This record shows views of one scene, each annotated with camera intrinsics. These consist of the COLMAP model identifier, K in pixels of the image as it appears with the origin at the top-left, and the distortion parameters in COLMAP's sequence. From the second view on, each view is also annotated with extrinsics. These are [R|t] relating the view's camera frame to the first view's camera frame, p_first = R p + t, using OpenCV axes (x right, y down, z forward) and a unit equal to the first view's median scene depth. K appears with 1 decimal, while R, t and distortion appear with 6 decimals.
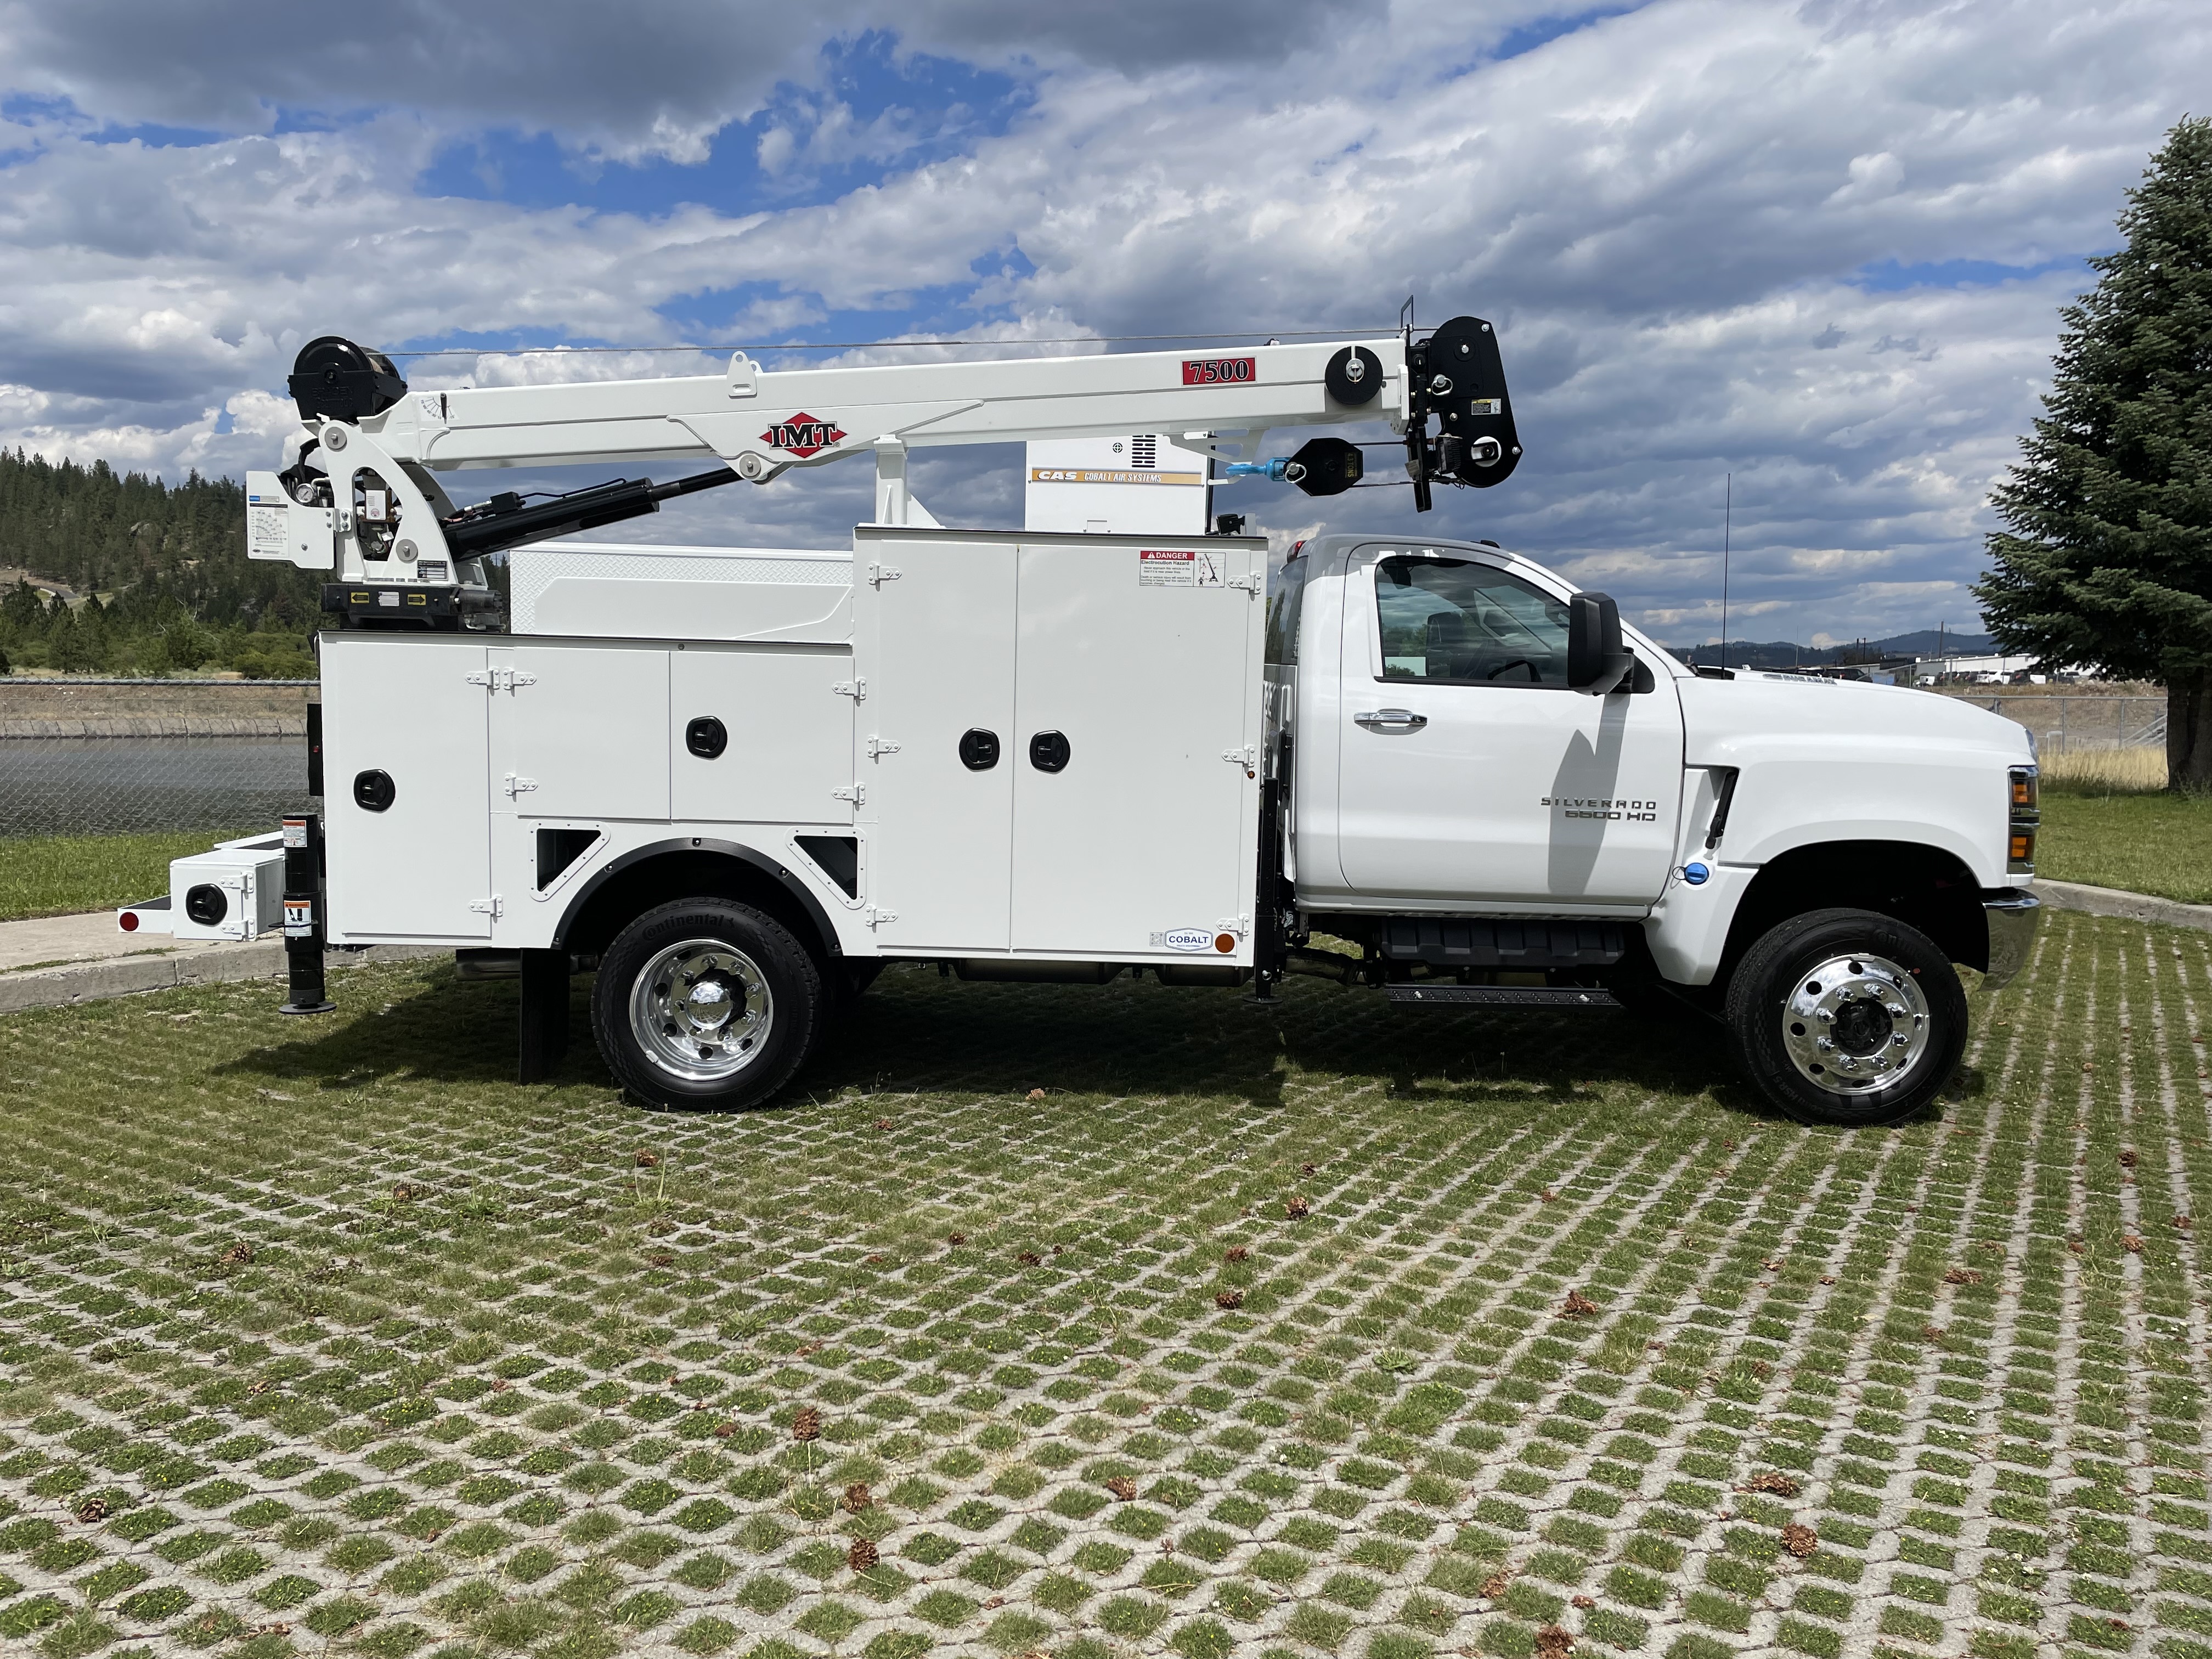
lens RADIAL K [[1664.2, 0, 1091.8], [0, 1664.2, 845.7], [0, 0, 1]] dist [0.091228, -0.115856]
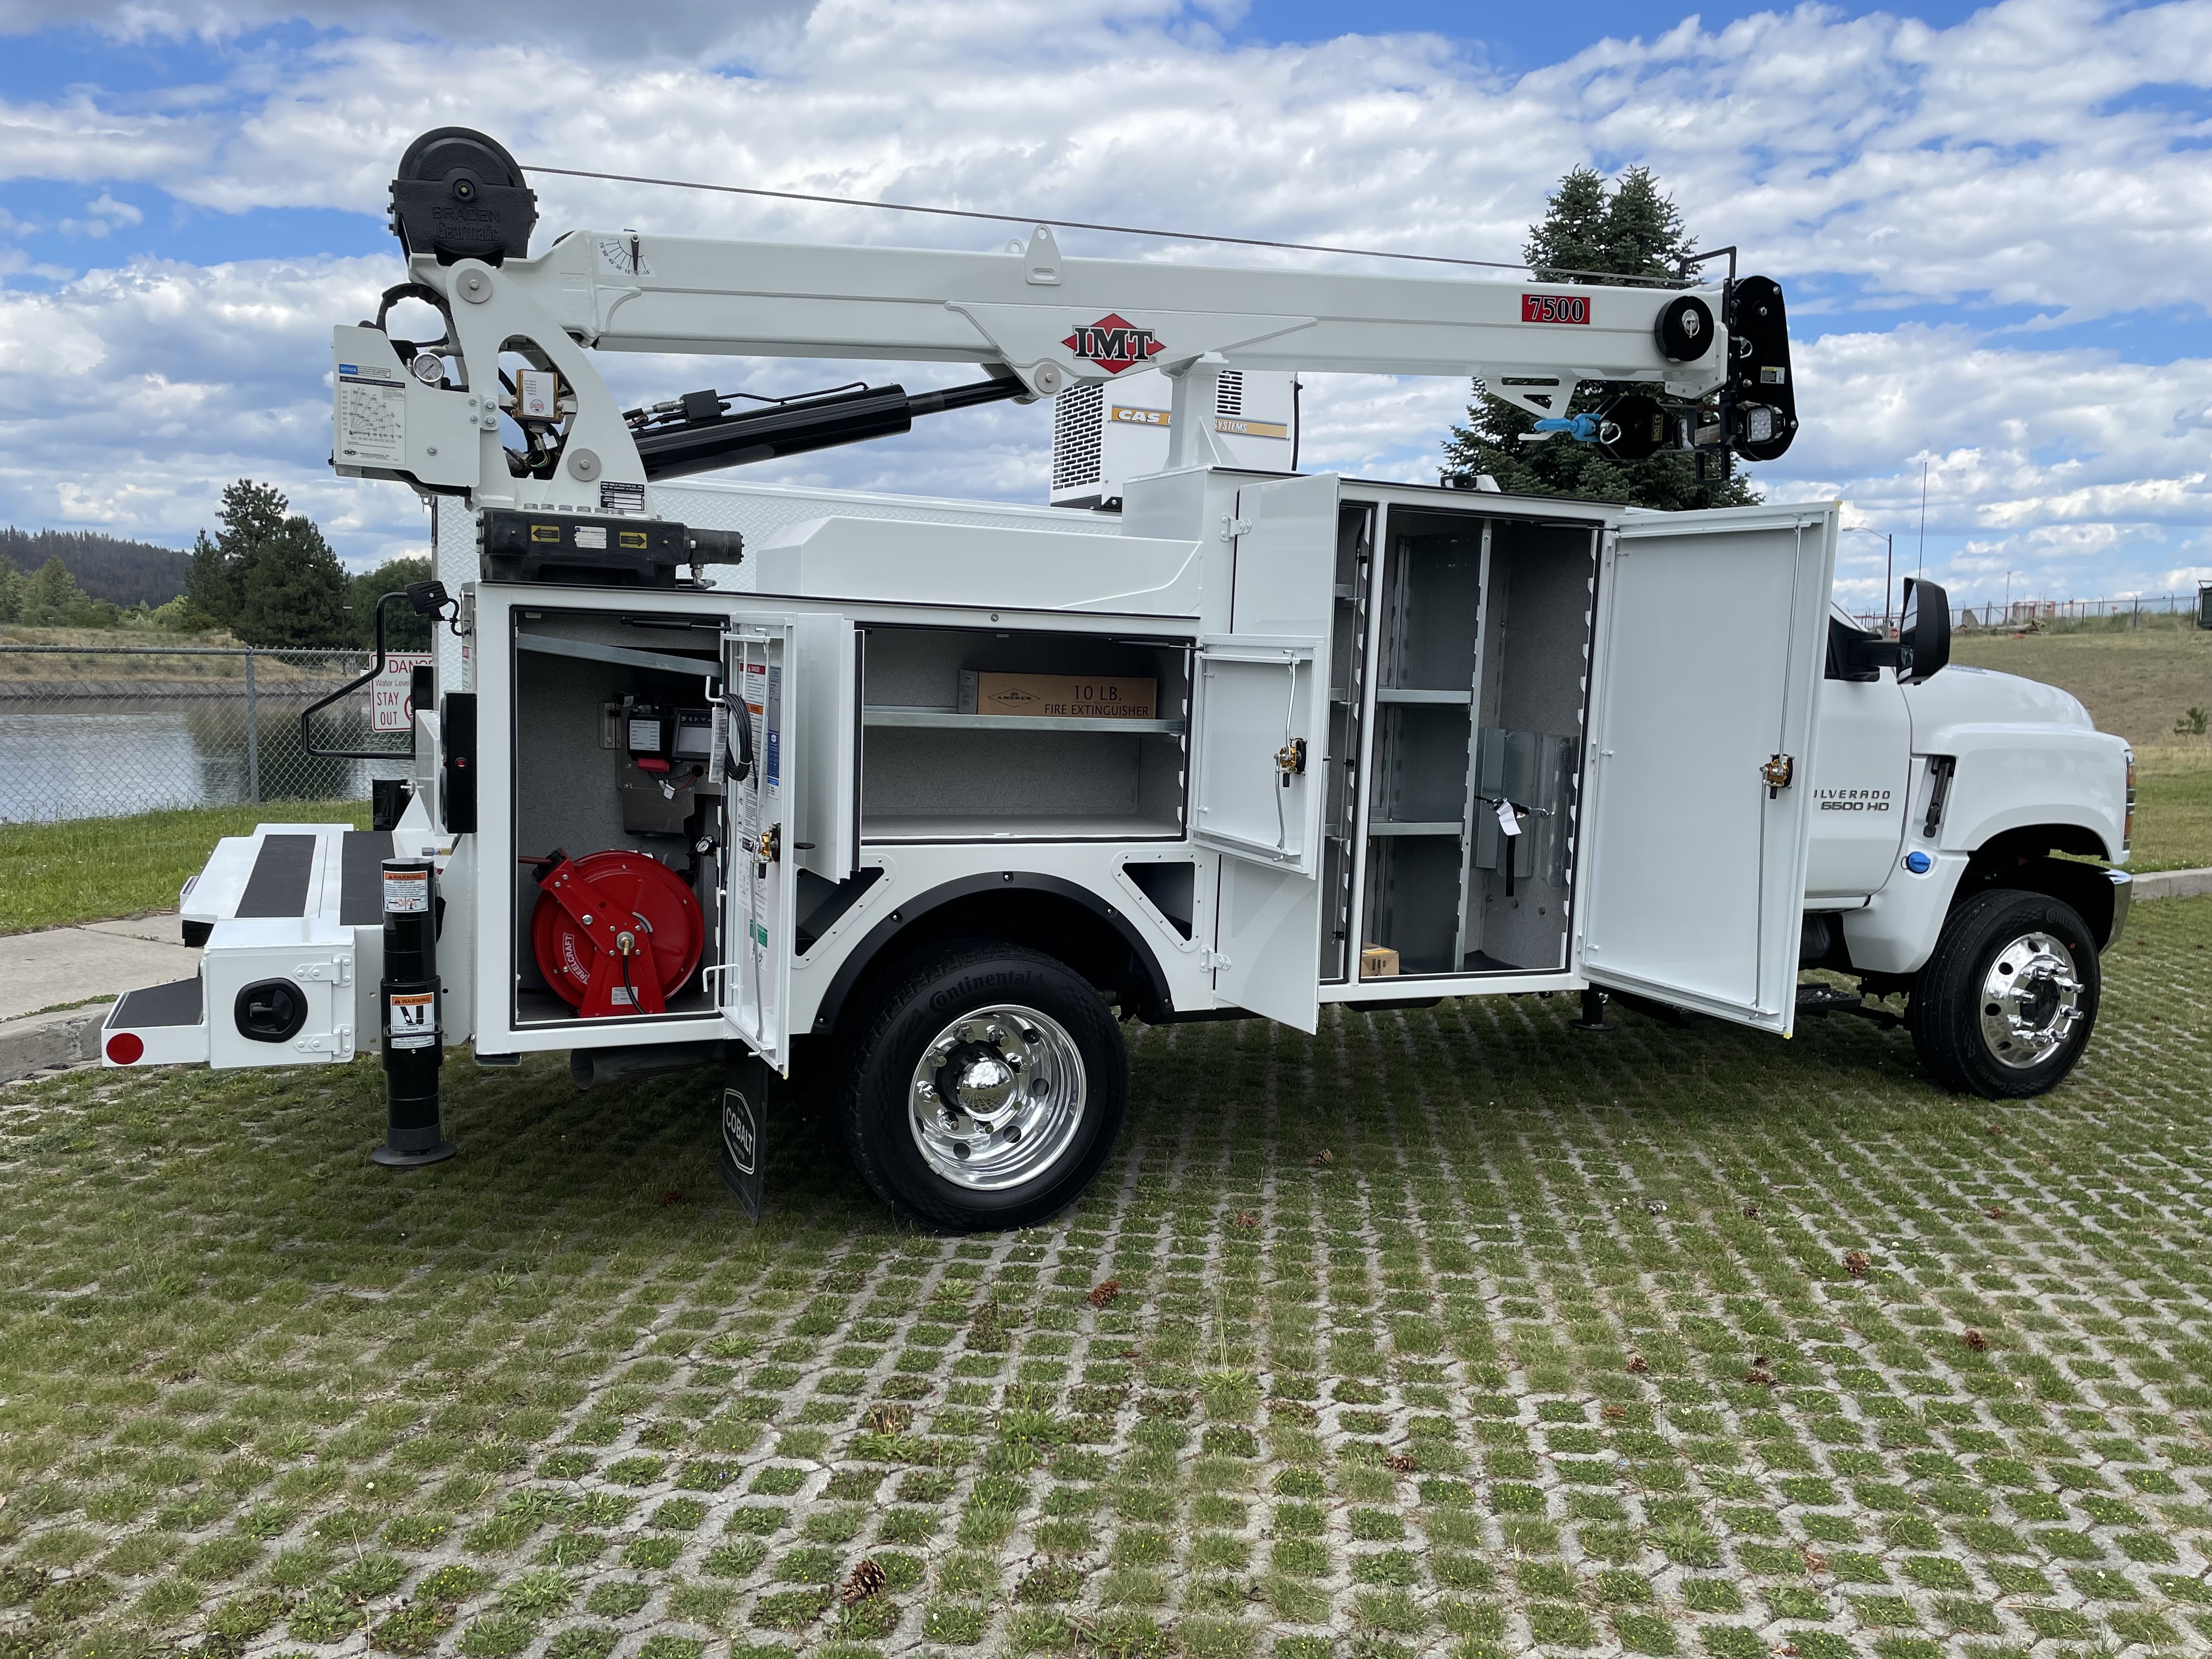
lens RADIAL K [[1664.2, 0, 1112.6], [0, 1664.2, 850.2], [0, 0, 1]] dist [0.091228, -0.115856]
pose [[0.904913, -0.038713, 0.423833, -0.588475], [0.029872, 0.999176, 0.027487, -0.038478], [-0.424547, -0.012213, 0.905323, 0.346236]]
